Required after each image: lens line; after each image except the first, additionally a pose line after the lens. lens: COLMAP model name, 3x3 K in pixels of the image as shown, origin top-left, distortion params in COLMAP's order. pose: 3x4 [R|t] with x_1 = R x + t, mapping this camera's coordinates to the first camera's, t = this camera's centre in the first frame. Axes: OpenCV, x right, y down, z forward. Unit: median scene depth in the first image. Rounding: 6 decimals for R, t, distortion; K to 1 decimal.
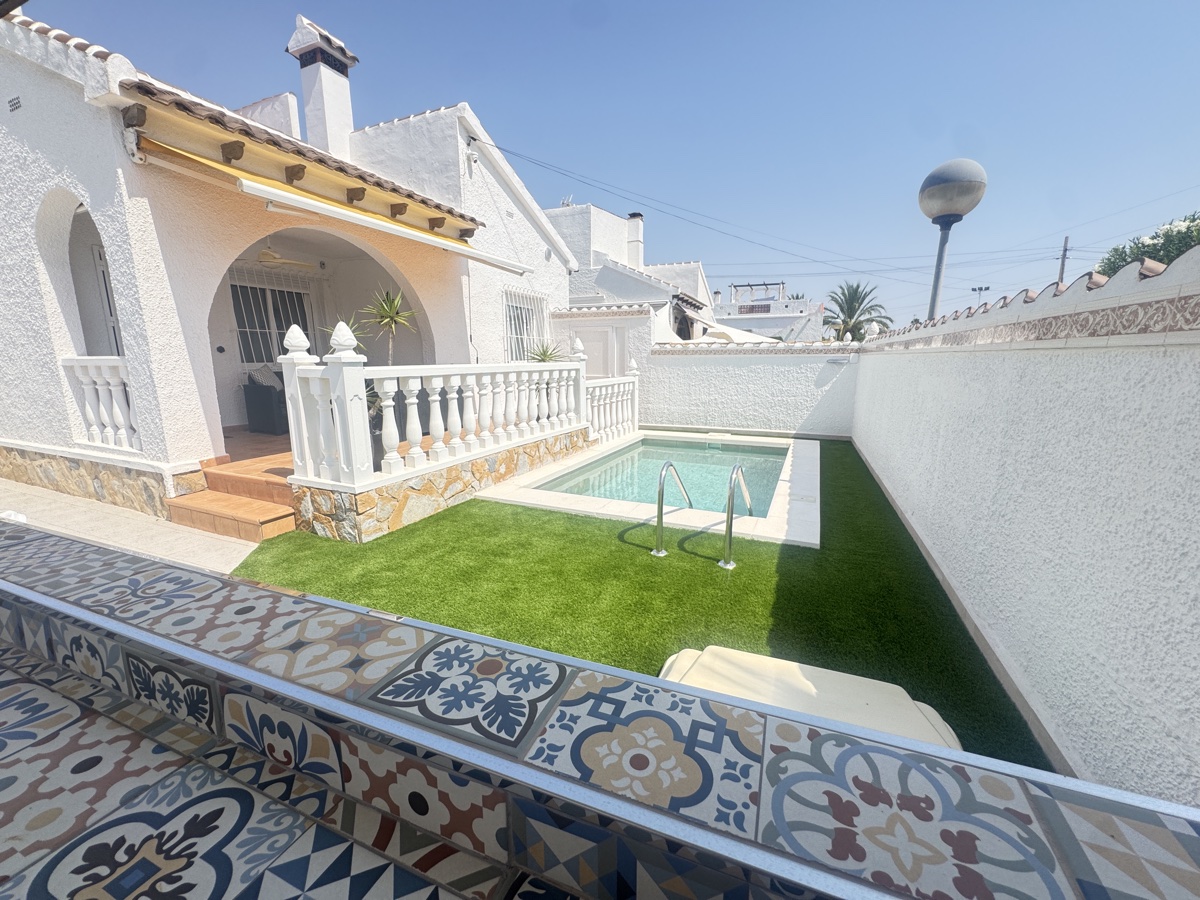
lens RADIAL K [[480.9, 0, 599.3], [0, 480.9, 449.9], [0, 0, 1]] dist [-0.004376, 0.000458]
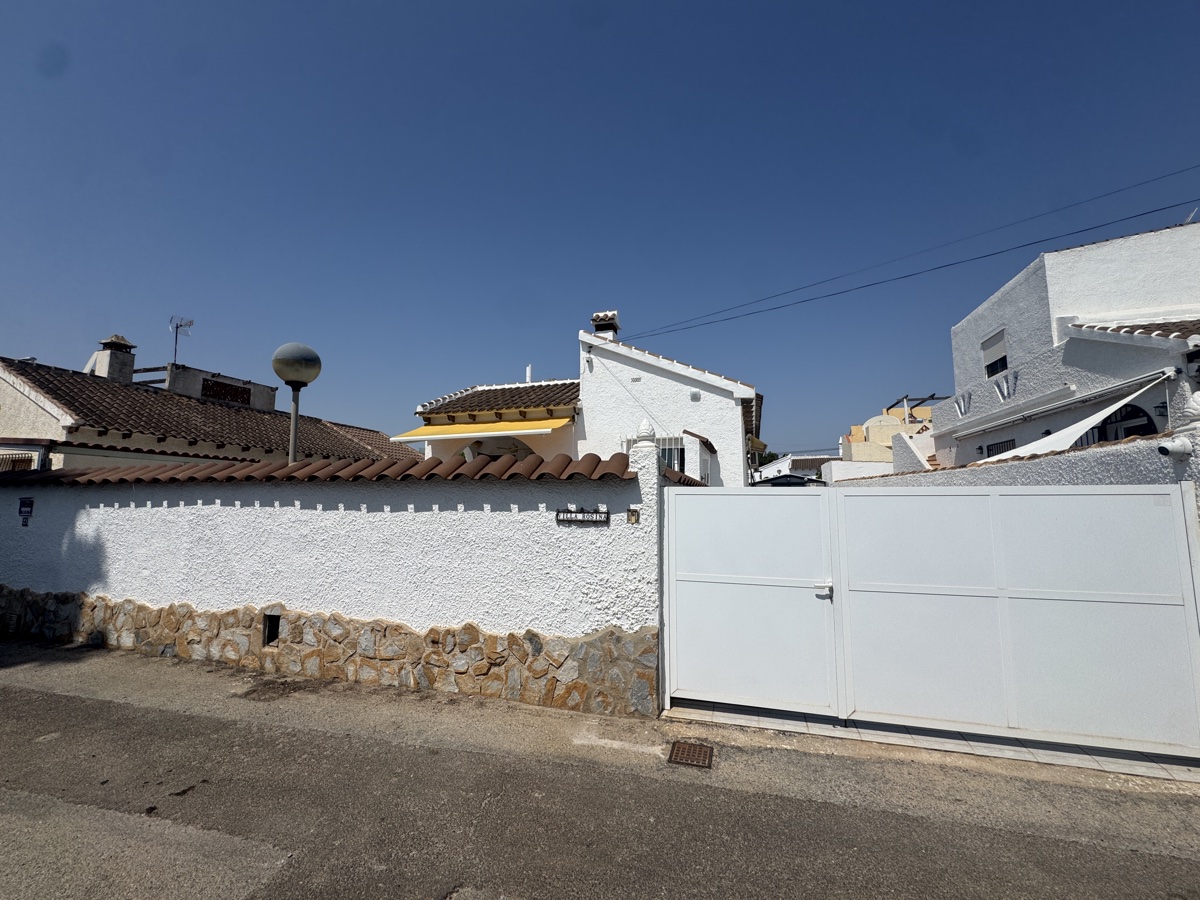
lens RADIAL K [[480.9, 0, 599.2], [0, 480.9, 452.1], [0, 0, 1]] dist [-0.004376, 0.000458]
pose [[0.110191, -0.100594, -0.988807, 1.924018], [-0.186546, 0.975092, -0.119987, -0.268964], [0.976247, 0.197679, 0.088681, 1.582079]]
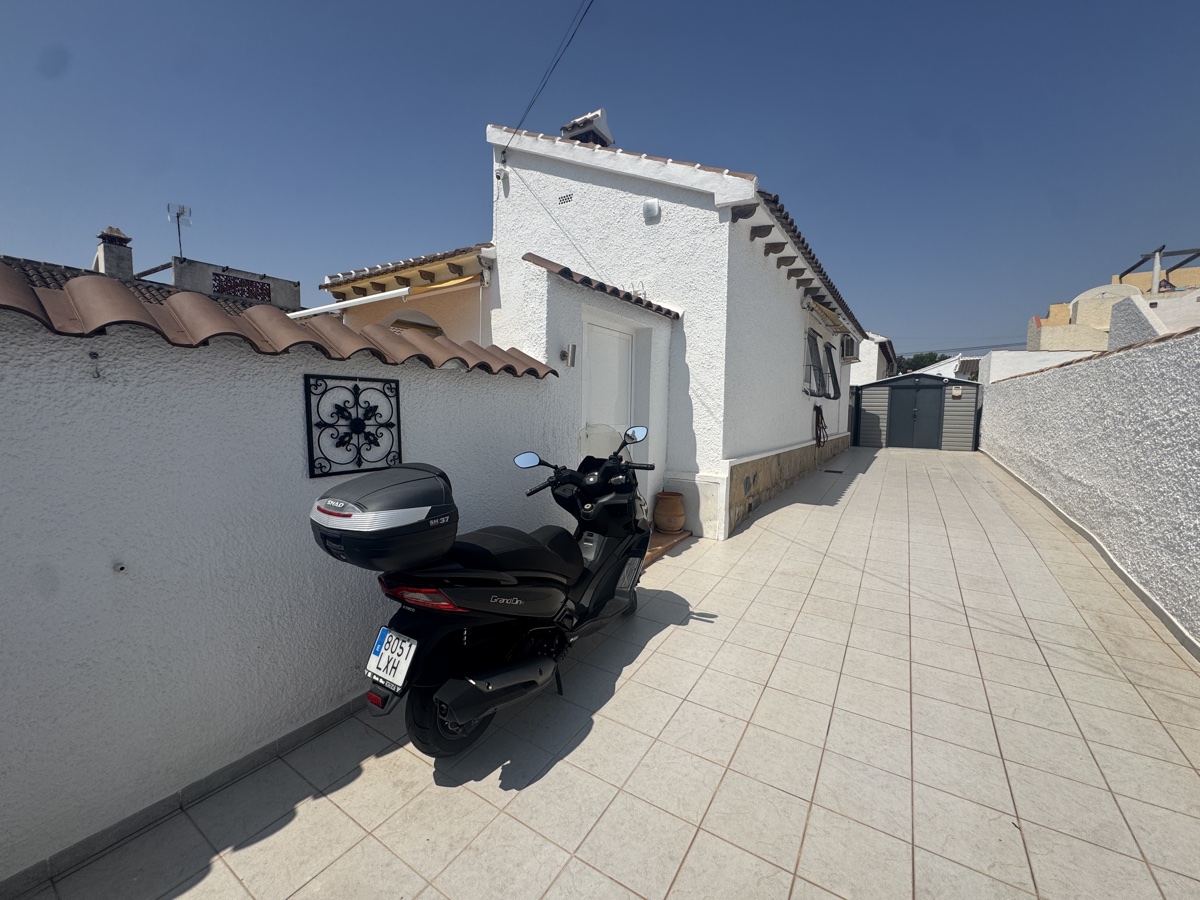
lens RADIAL K [[480.9, 0, 599.1], [0, 480.9, 450.1], [0, 0, 1]] dist [-0.004376, 0.000458]
pose [[-0.168212, 0.082193, -0.982318, 1.050490], [-0.198685, 0.973239, 0.115456, -0.405167], [0.965520, 0.214592, -0.147380, 2.351501]]
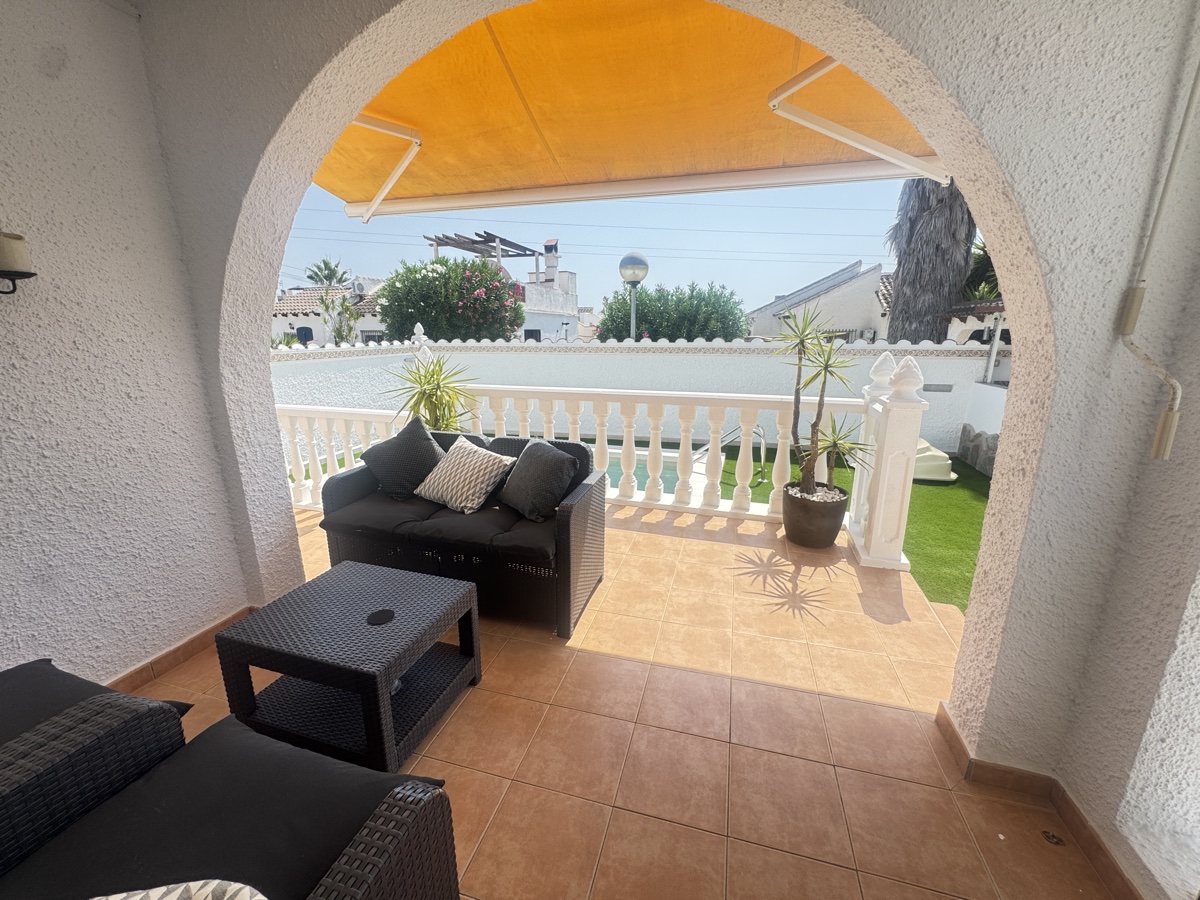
lens RADIAL K [[480.9, 0, 599.8], [0, 480.9, 449.3], [0, 0, 1]] dist [-0.004376, 0.000458]
pose [[-0.134007, -0.231946, 0.963454, -1.094494], [0.188066, 0.948602, 0.254529, -0.335665], [-0.972971, 0.215302, -0.083499, 1.299743]]
